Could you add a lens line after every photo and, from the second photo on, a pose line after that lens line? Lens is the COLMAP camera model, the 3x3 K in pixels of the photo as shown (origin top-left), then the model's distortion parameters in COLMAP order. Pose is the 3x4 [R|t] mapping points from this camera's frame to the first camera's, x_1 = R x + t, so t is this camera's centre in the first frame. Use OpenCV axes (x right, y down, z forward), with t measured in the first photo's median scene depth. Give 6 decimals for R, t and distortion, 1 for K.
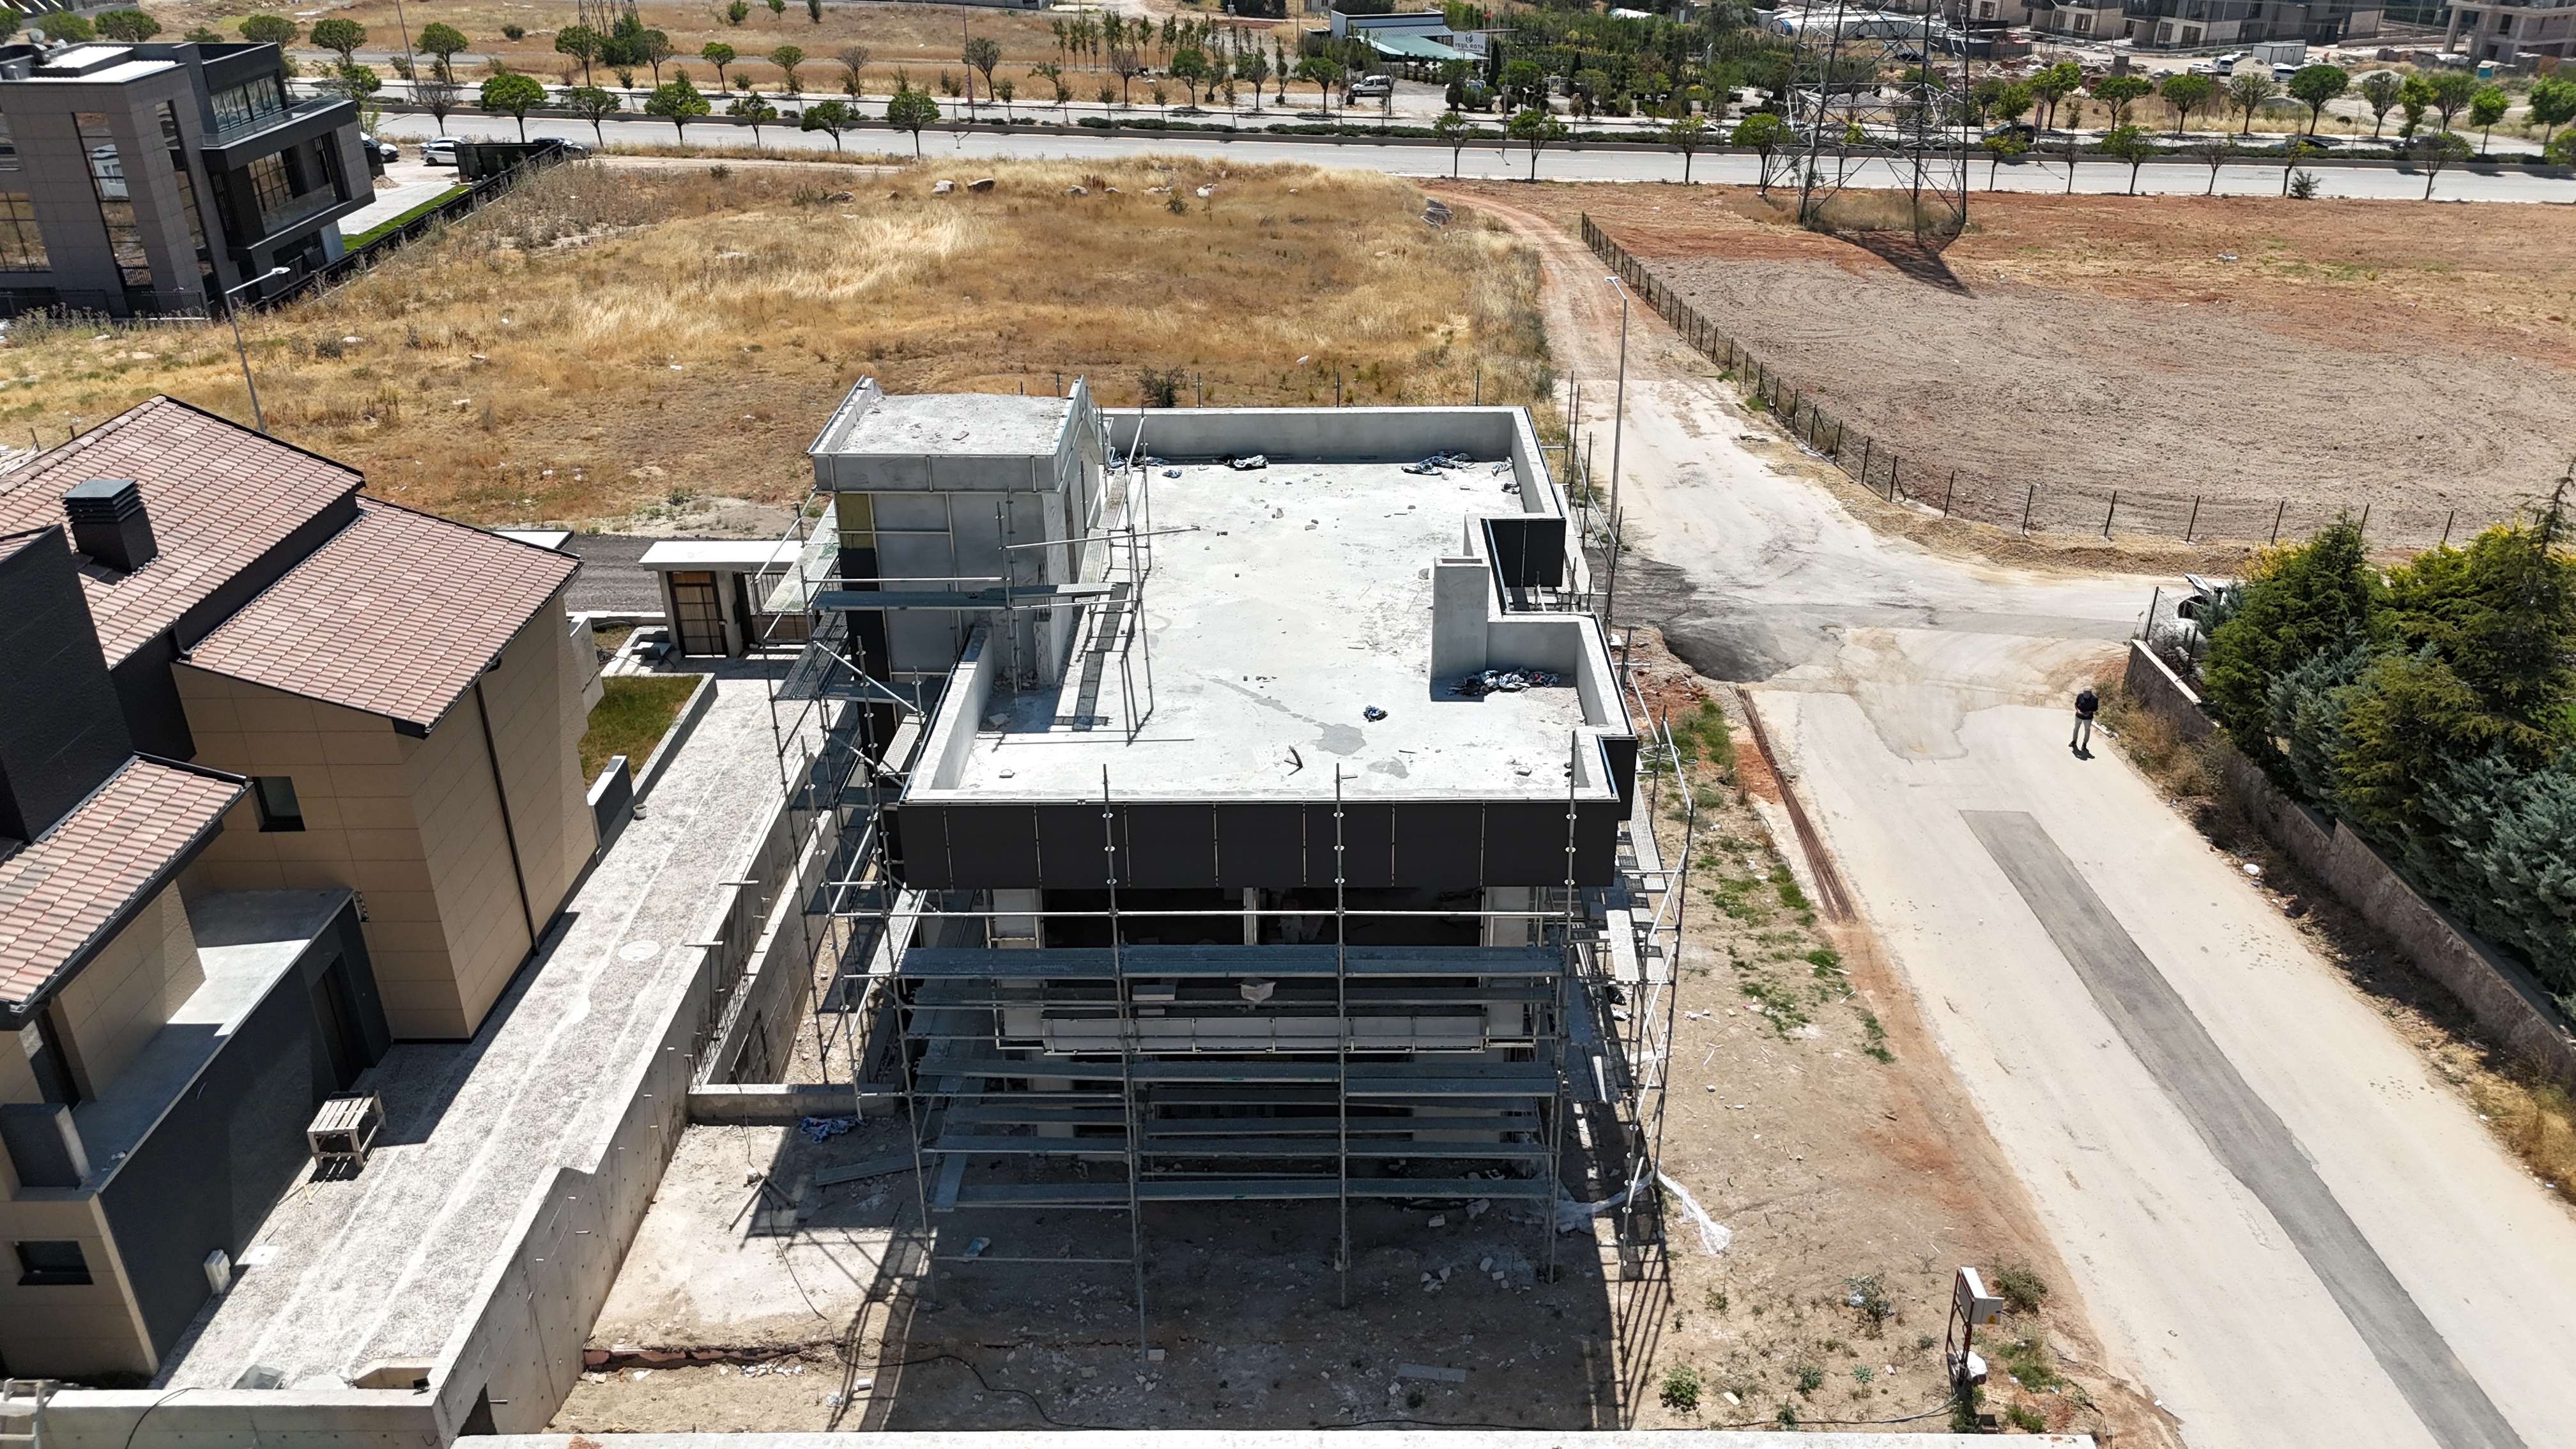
lens RADIAL K [[1899.4, 0, 1296.9], [0, 1899.4, 725.8], [0, 0, 1]] dist [0.071238, -0.068377]
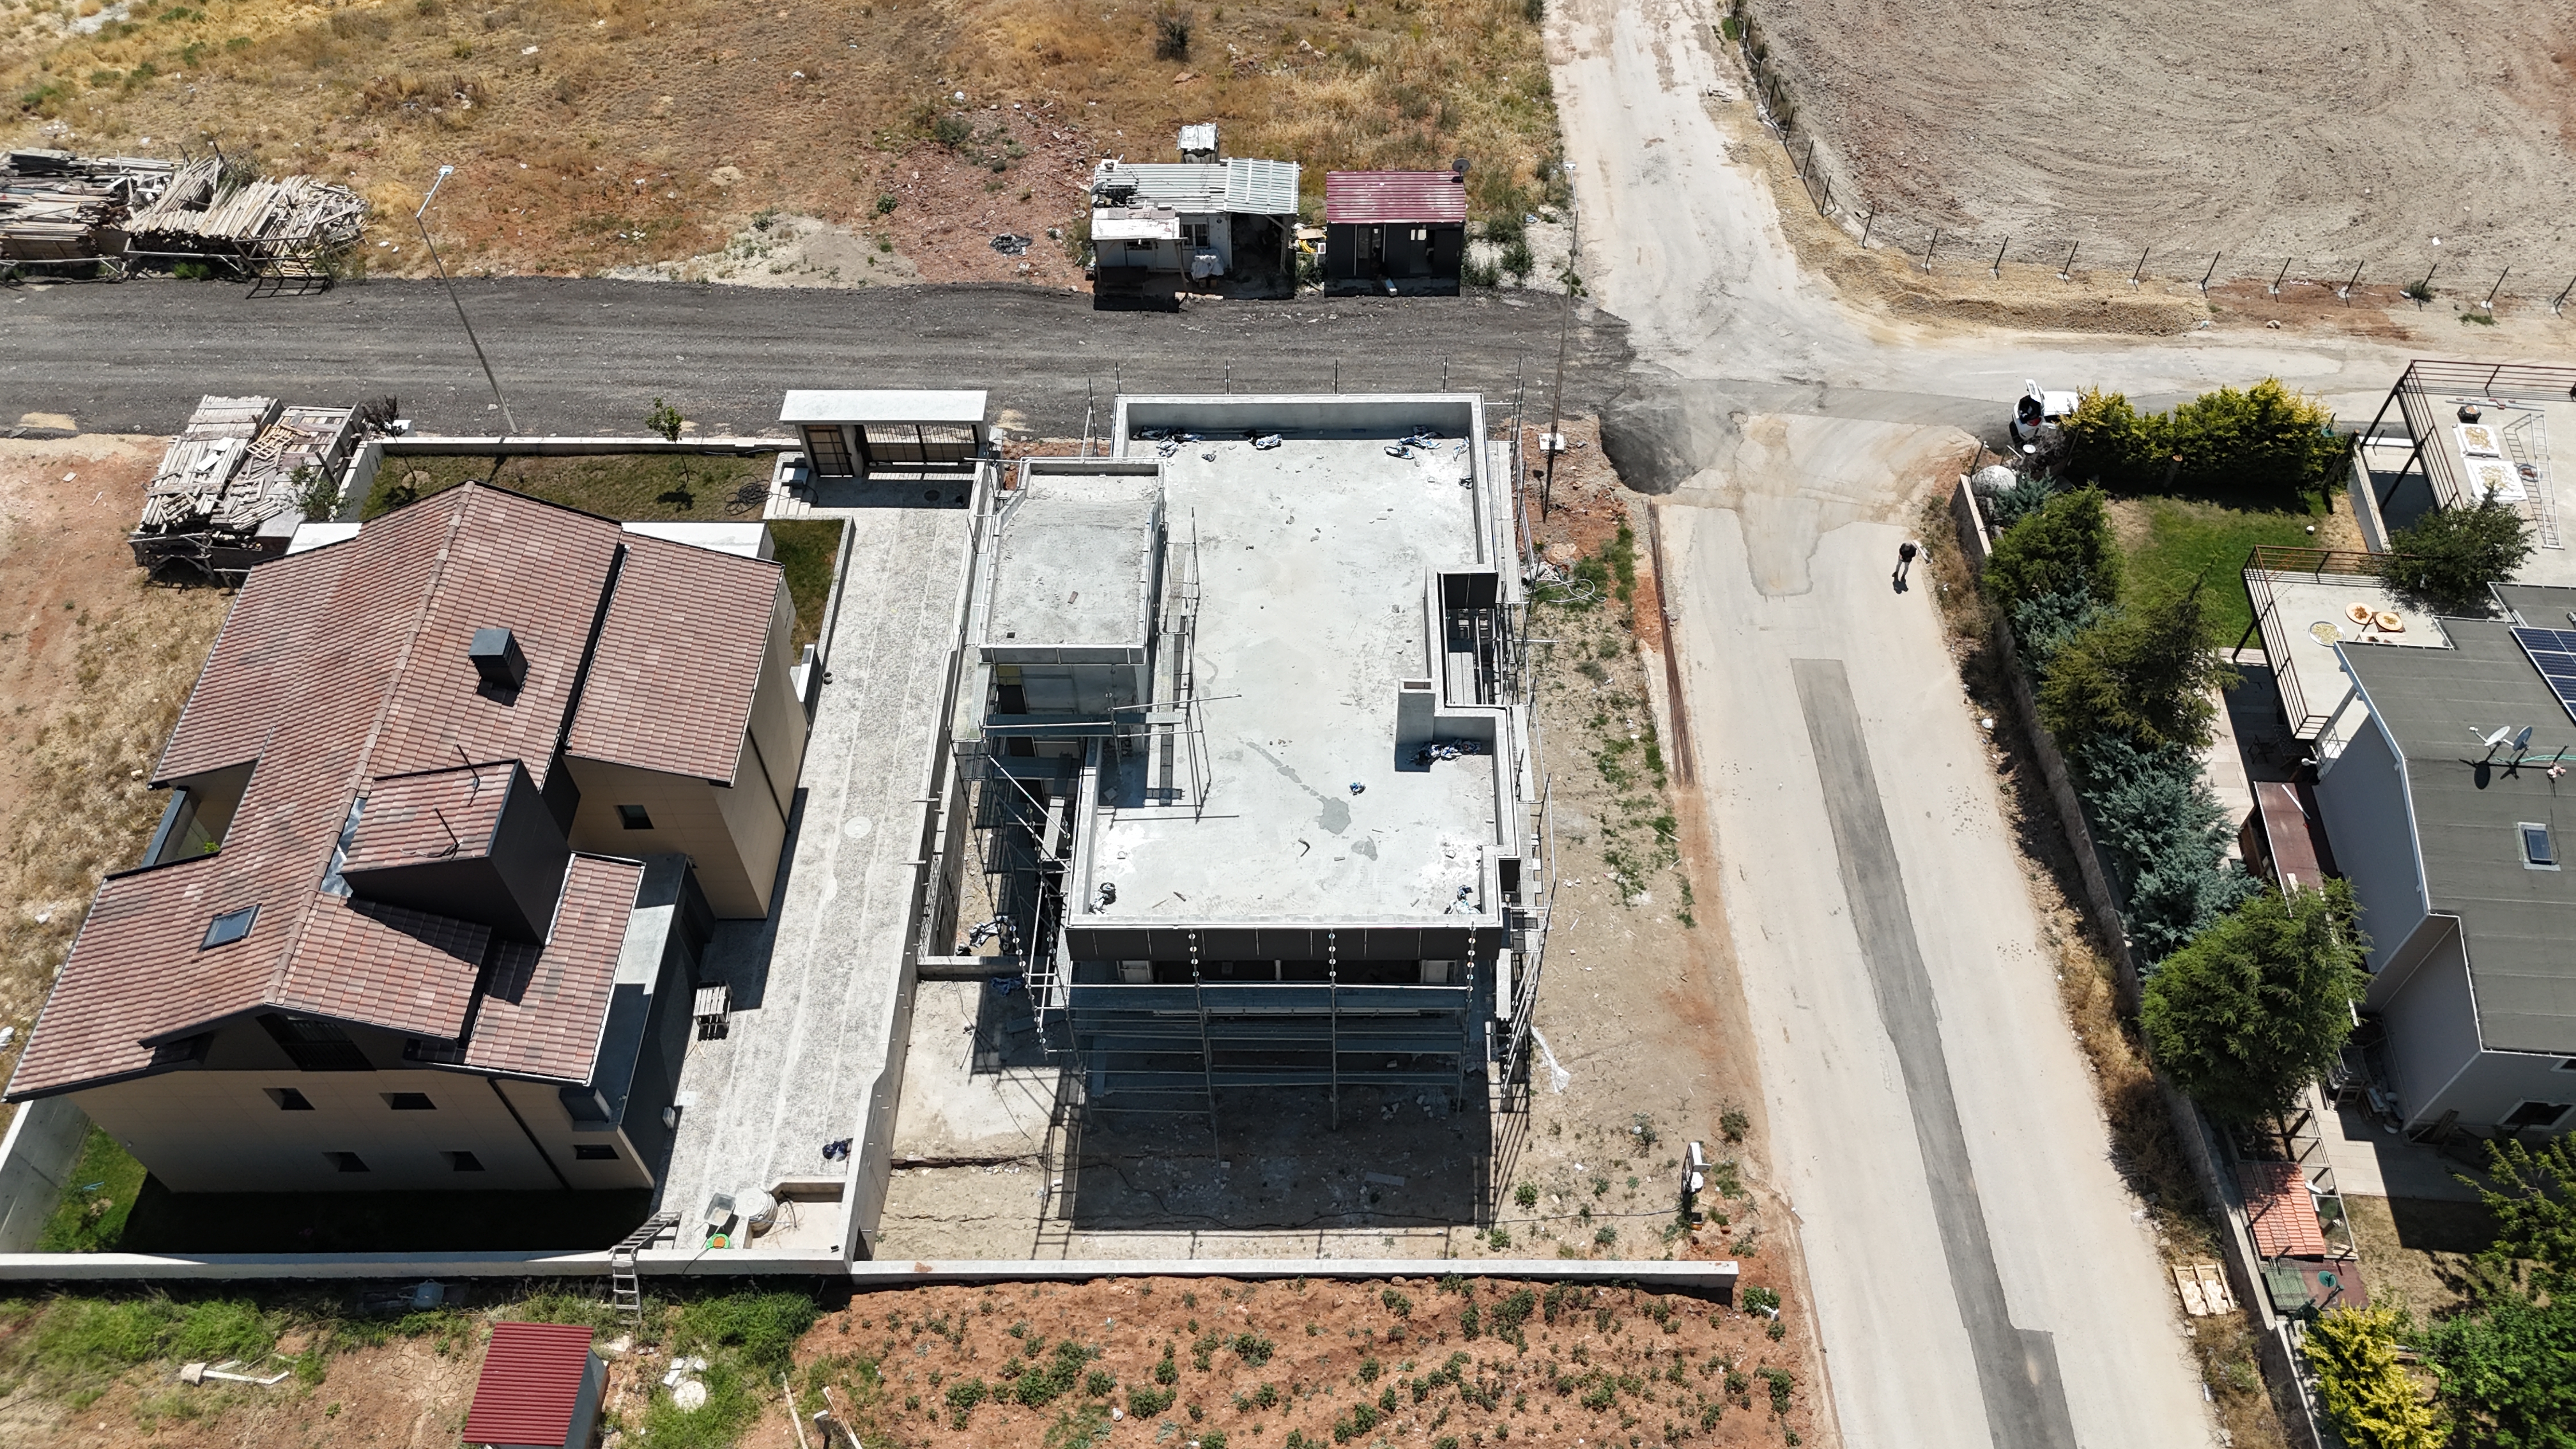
lens RADIAL K [[1899.4, 0, 1292.9], [0, 1899.4, 724.0], [0, 0, 1]] dist [0.071238, -0.068377]
pose [[0.999990, -0.002979, -0.003353, -0.004267], [0.004115, 0.906712, 0.421730, -0.573971], [0.001784, -0.421739, 0.906715, -0.293541]]
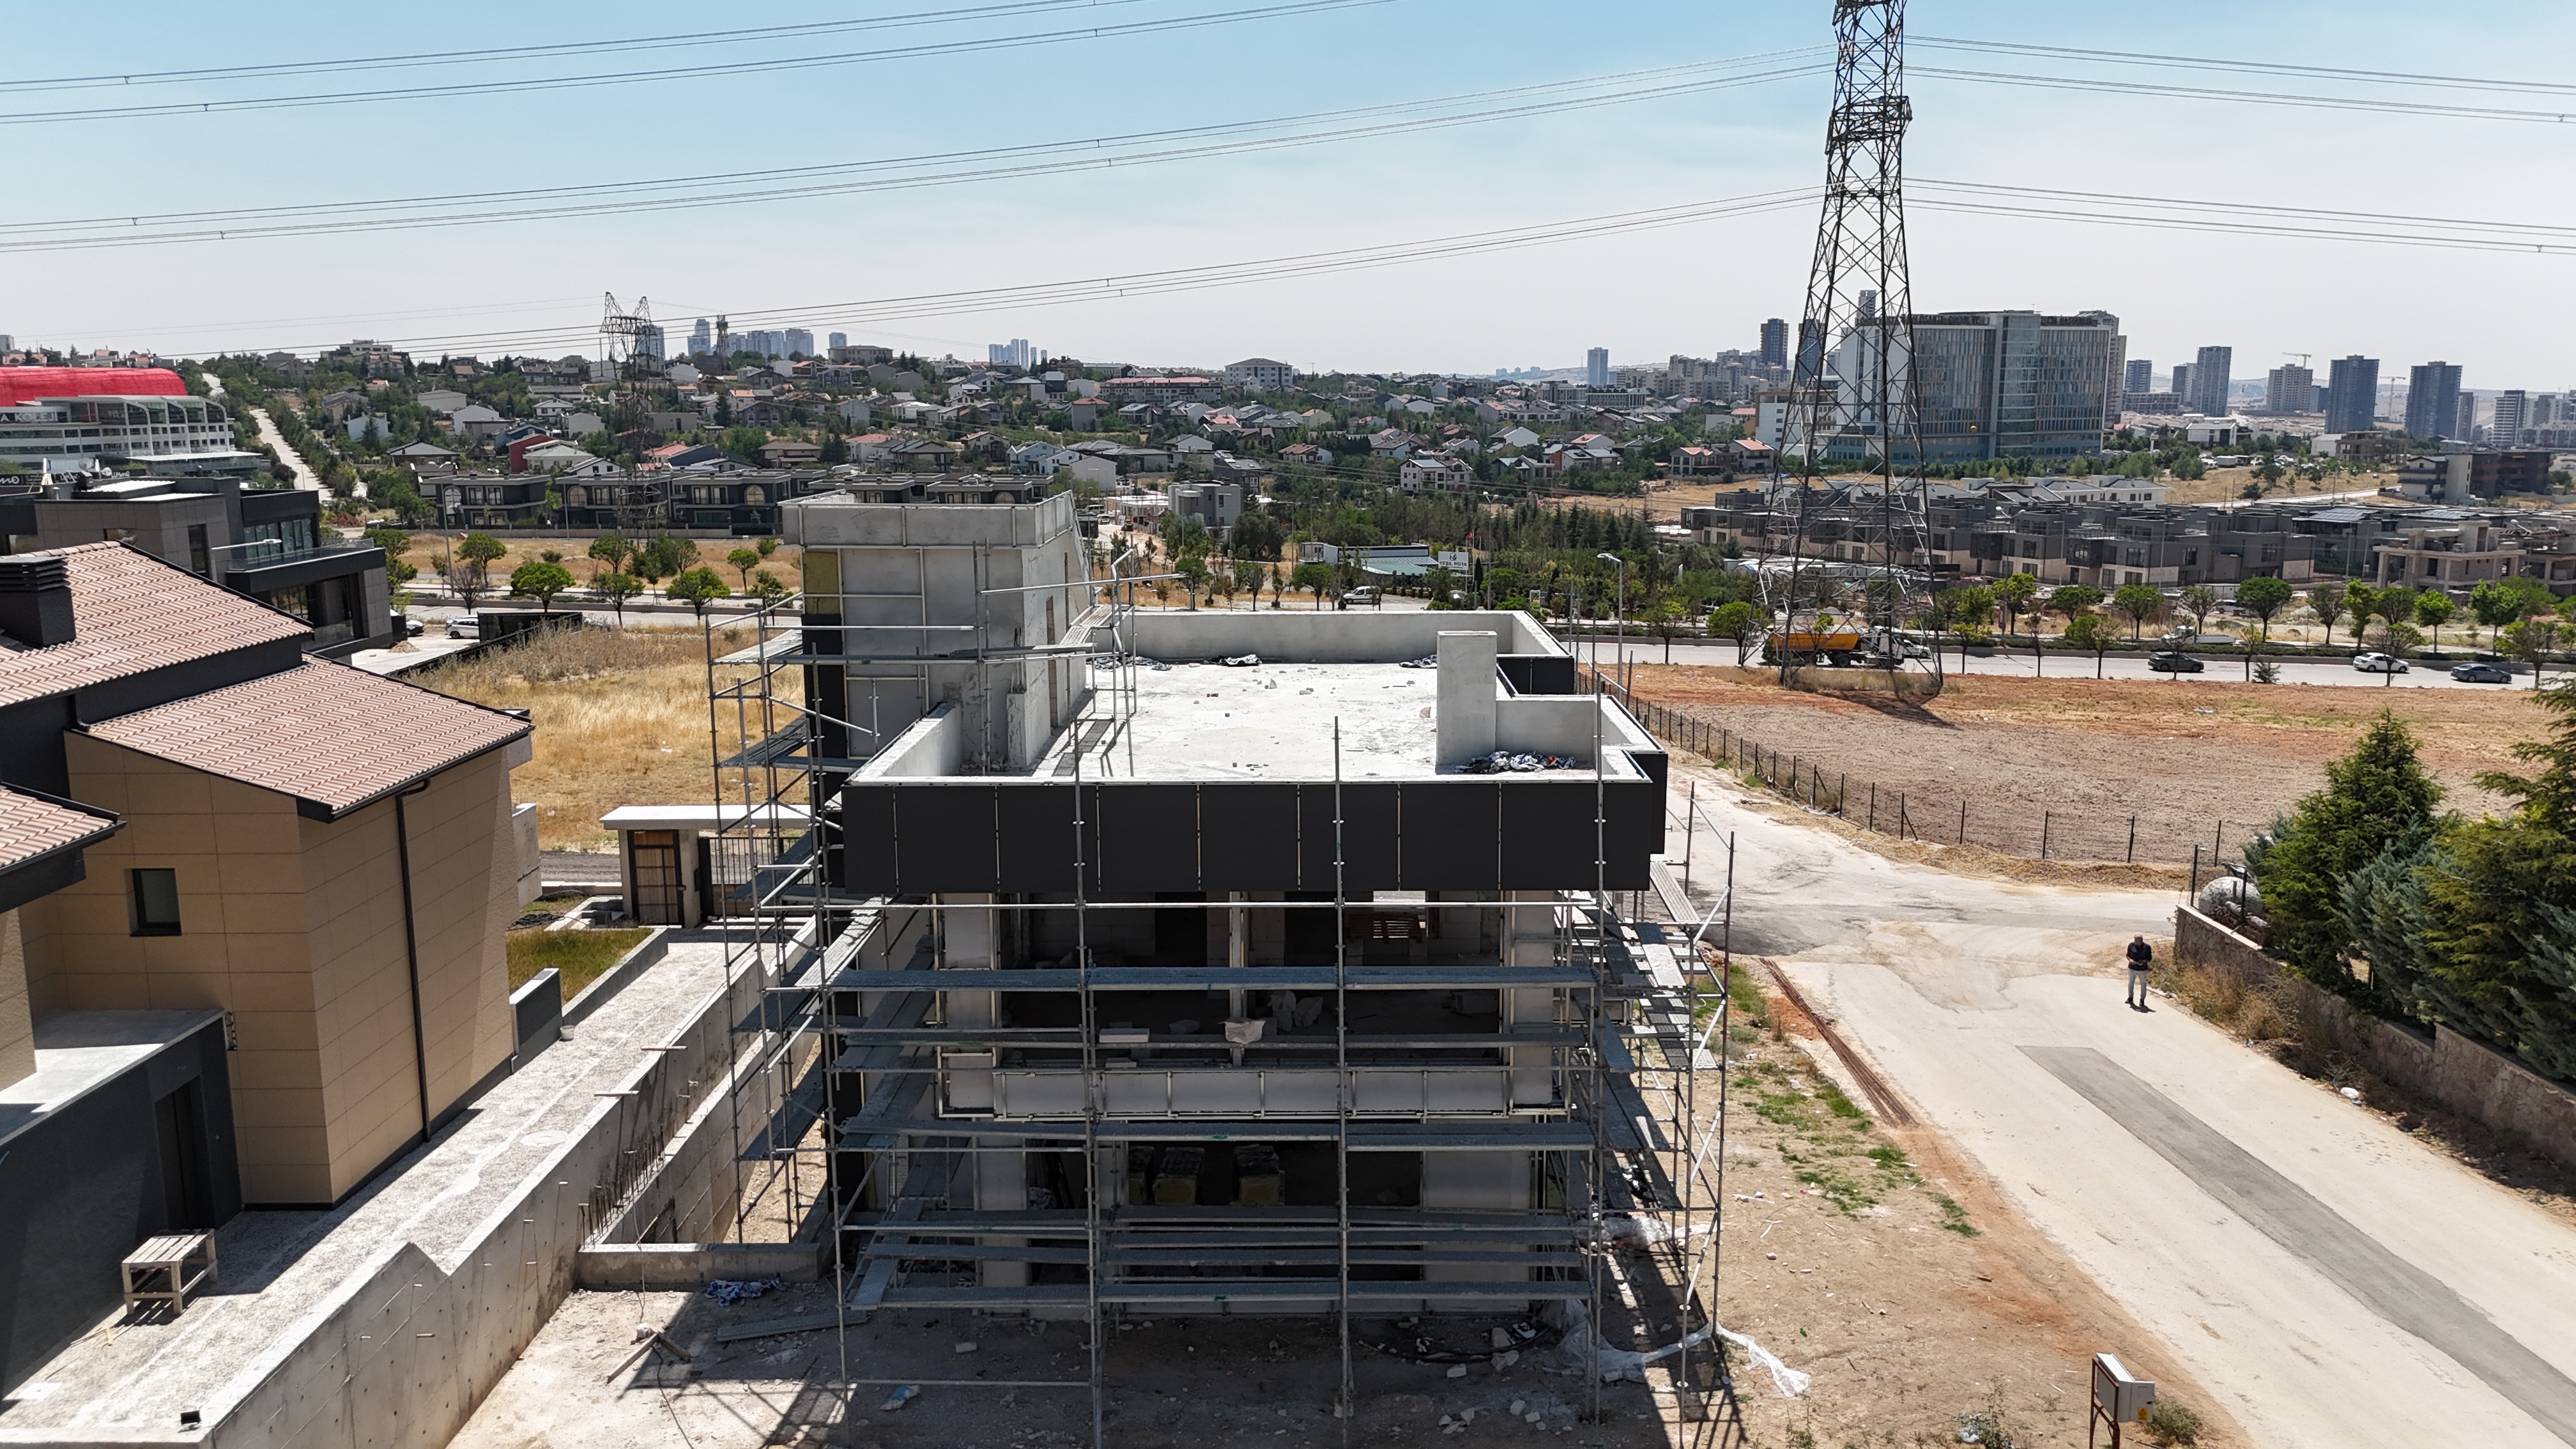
lens RADIAL K [[1899.4, 0, 1297.3], [0, 1899.4, 728.2], [0, 0, 1]] dist [0.071238, -0.068377]
pose [[0.999993, 0.002618, 0.002812, 0.000435], [-0.001697, 0.957592, -0.288123, 0.192207], [-0.003447, 0.288116, 0.957589, 0.097529]]
